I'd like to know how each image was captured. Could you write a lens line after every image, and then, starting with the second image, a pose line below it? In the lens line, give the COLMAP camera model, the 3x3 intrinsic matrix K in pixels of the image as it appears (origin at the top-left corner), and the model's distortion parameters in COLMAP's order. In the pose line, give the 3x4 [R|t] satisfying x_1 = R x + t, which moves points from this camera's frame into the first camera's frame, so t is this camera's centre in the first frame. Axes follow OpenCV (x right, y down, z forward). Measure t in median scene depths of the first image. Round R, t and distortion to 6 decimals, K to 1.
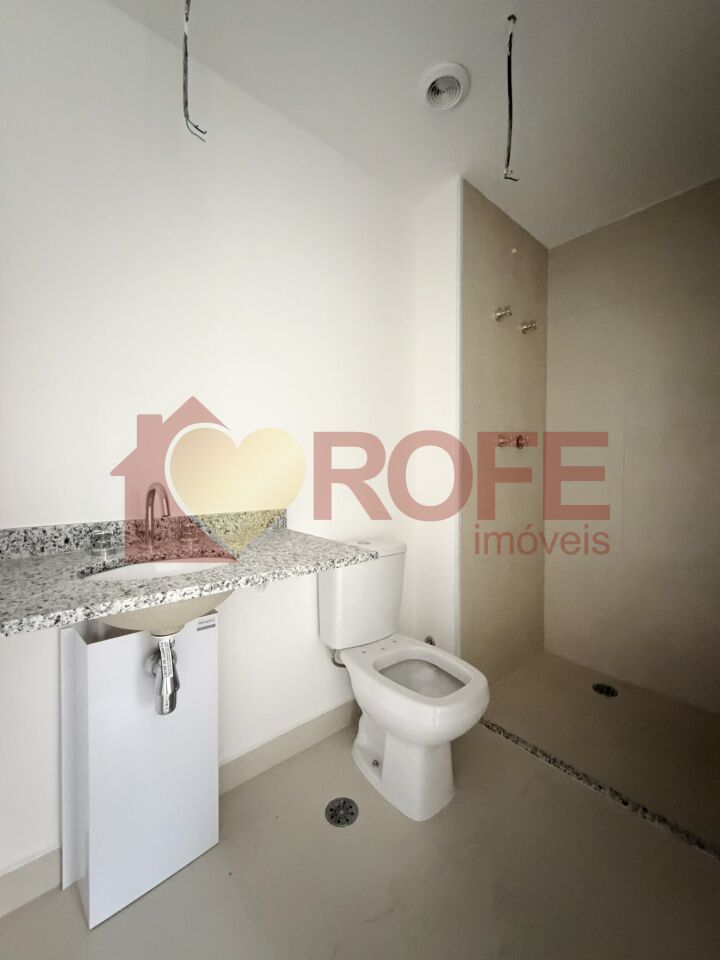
lens RADIAL K [[381.0, 0, 360.2], [0, 381.0, 475.6], [0, 0, 1]] dist [0.001037, 0.000237]
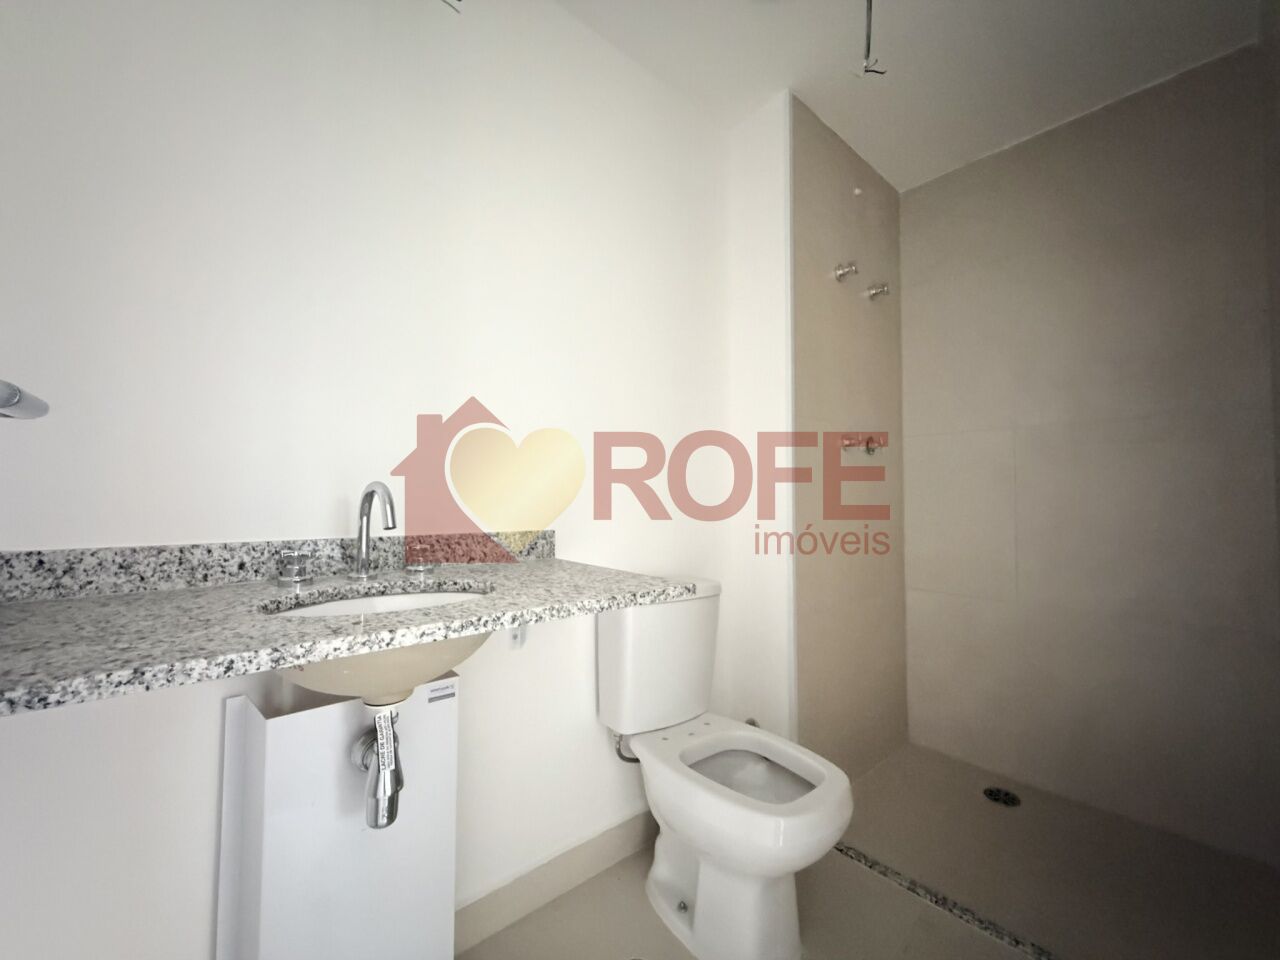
lens RADIAL K [[507.9, 0, 636.0], [0, 507.9, 481.5], [0, 0, 1]] dist [0.001037, 0.000237]
pose [[0.999936, 0.003705, 0.010691, -0.077055], [-0.003099, 0.998421, -0.056096, 0.071772], [-0.010882, 0.056059, 0.998368, 0.078530]]
